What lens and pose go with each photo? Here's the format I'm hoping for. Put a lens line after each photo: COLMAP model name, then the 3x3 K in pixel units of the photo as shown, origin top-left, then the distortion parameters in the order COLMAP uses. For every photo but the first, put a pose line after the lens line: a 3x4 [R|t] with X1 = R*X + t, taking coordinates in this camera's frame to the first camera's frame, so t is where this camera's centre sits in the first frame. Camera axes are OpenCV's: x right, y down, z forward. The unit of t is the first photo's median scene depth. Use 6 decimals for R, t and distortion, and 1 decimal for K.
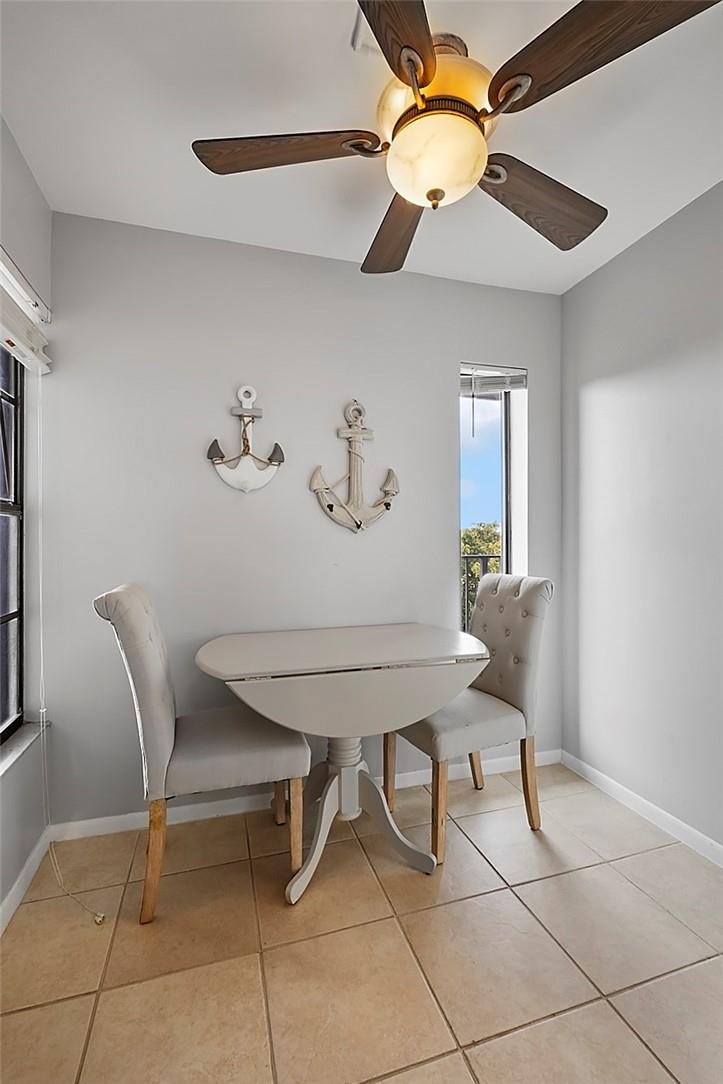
lens RADIAL K [[482.5, 0, 368.6], [0, 482.5, 532.8], [0, 0, 1]] dist [-0.001546, 0.000075]
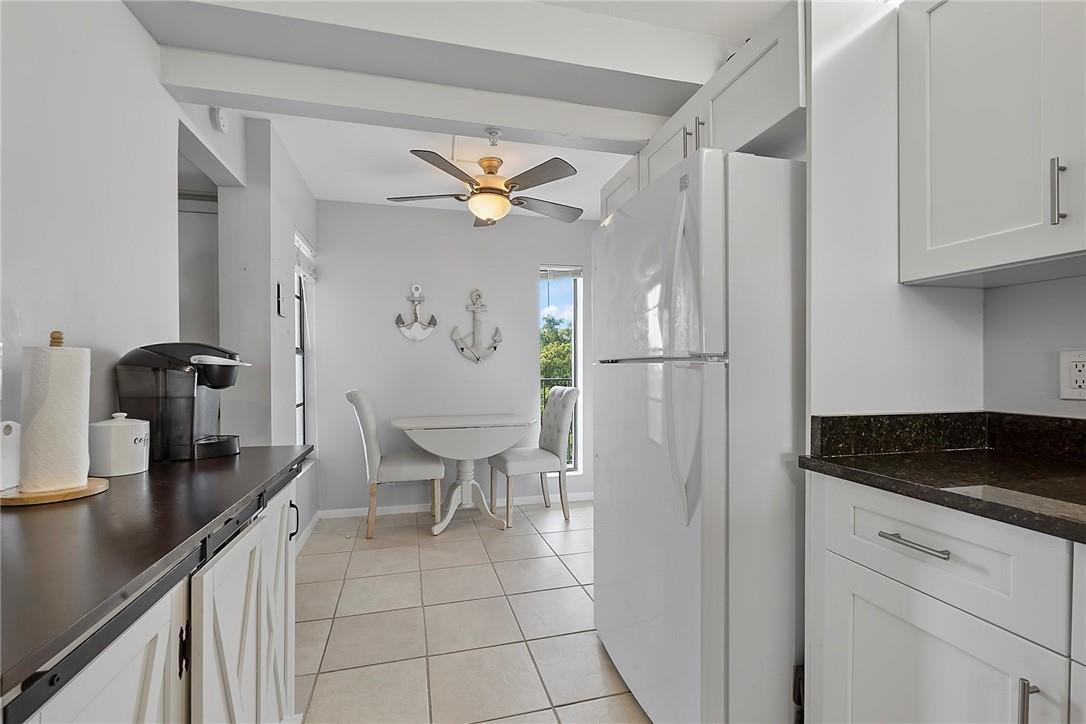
lens RADIAL K [[470.4, 0, 538.5], [0, 470.4, 370.2], [0, 0, 1]] dist [0.000212, -0.000543]
pose [[0.999346, 0.000132, -0.036155, 0.288163], [0.000519, 0.999838, 0.018013, -0.006308], [0.036152, -0.018020, 0.999184, -0.813599]]
